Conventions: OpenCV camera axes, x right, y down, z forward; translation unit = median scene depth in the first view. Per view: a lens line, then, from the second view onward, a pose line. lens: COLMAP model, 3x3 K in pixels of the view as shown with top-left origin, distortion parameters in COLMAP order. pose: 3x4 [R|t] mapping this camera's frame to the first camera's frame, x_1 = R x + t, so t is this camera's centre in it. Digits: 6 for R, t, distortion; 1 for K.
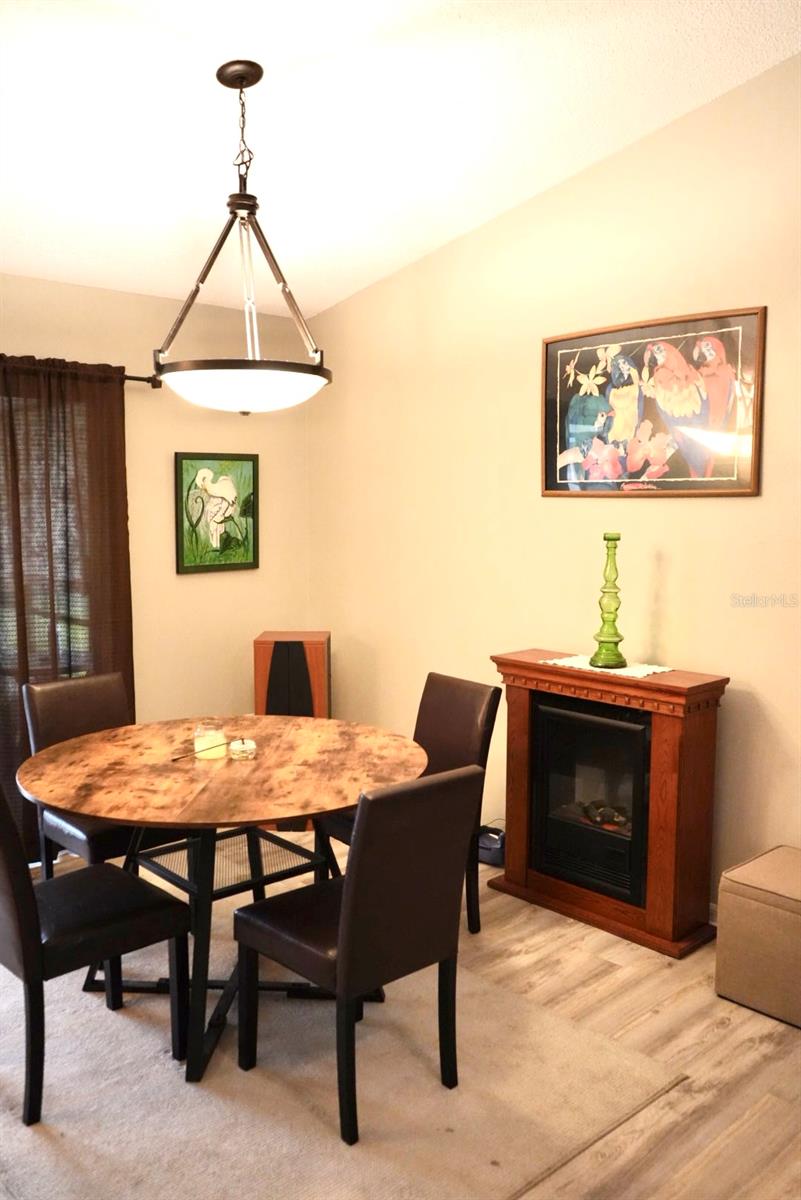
lens RADIAL K [[991.6, 0, 398.4], [0, 991.6, 612.1], [0, 0, 1]] dist [0.001173, 0.002166]
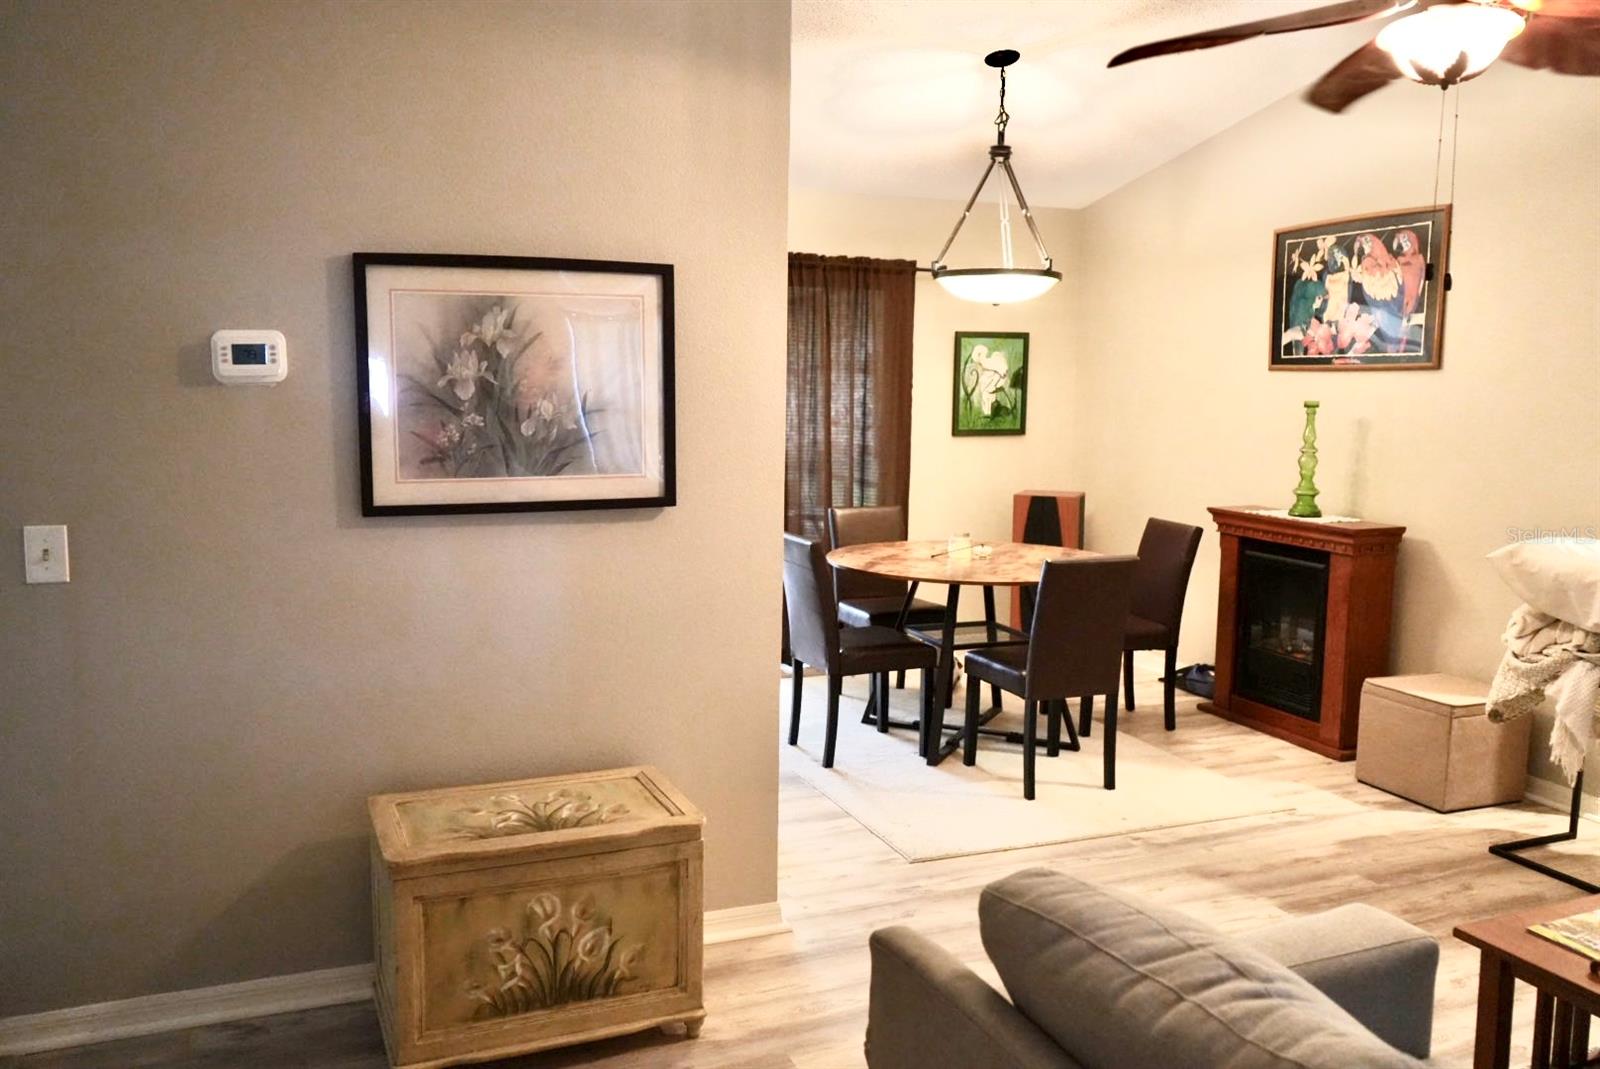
lens RADIAL K [[1299.7, 0, 829.3], [0, 1299.7, 561.8], [0, 0, 1]] dist [-0.012742, 0.018876]
pose [[0.941765, 0.053947, -0.331915, 0.201501], [-0.046651, 0.998463, 0.029917, 0.090873], [0.333019, -0.012691, 0.942835, -0.634905]]
